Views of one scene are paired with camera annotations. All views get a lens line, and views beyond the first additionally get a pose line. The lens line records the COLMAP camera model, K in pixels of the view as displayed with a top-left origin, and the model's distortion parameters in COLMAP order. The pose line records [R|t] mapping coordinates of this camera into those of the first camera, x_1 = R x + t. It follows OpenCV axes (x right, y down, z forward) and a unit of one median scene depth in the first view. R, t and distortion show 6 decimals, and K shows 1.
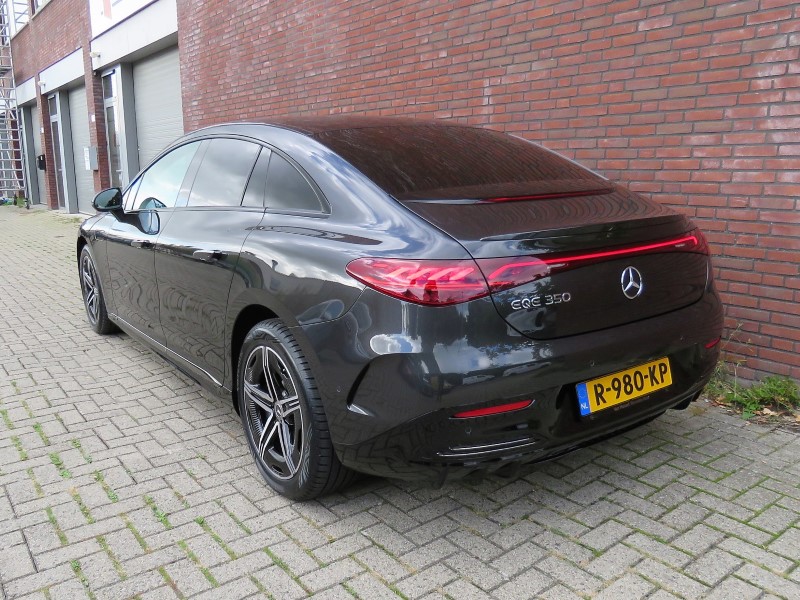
lens RADIAL K [[698.4, 0, 398.6], [0, 698.4, 300.3], [0, 0, 1]] dist [-0.020529, -0.001104]
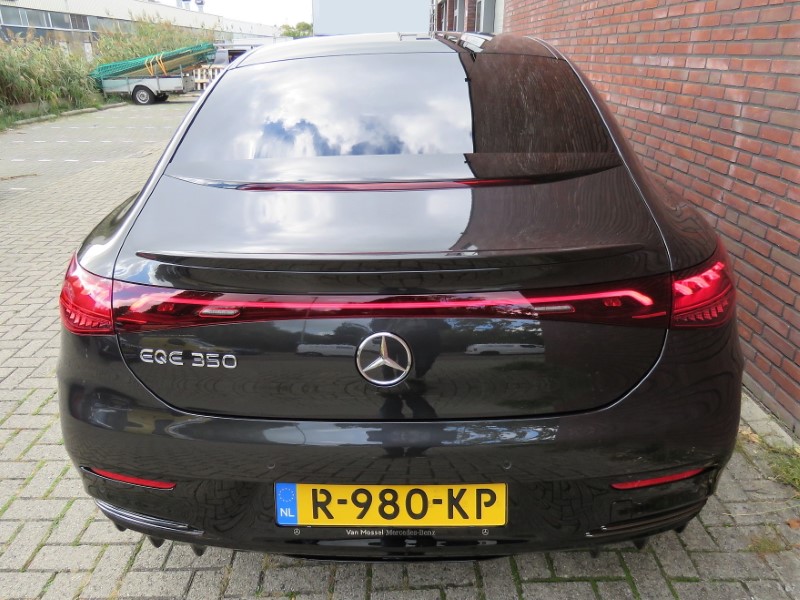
lens RADIAL K [[621.2, 0, 400.1], [0, 621.2, 301.2], [0, 0, 1]] dist [-0.013849, 0.005616]
pose [[0.792804, 0.238148, -0.561024, 0.622215], [-0.121660, 0.963812, 0.237204, -0.198191], [0.597211, -0.119802, 0.793087, 0.585797]]
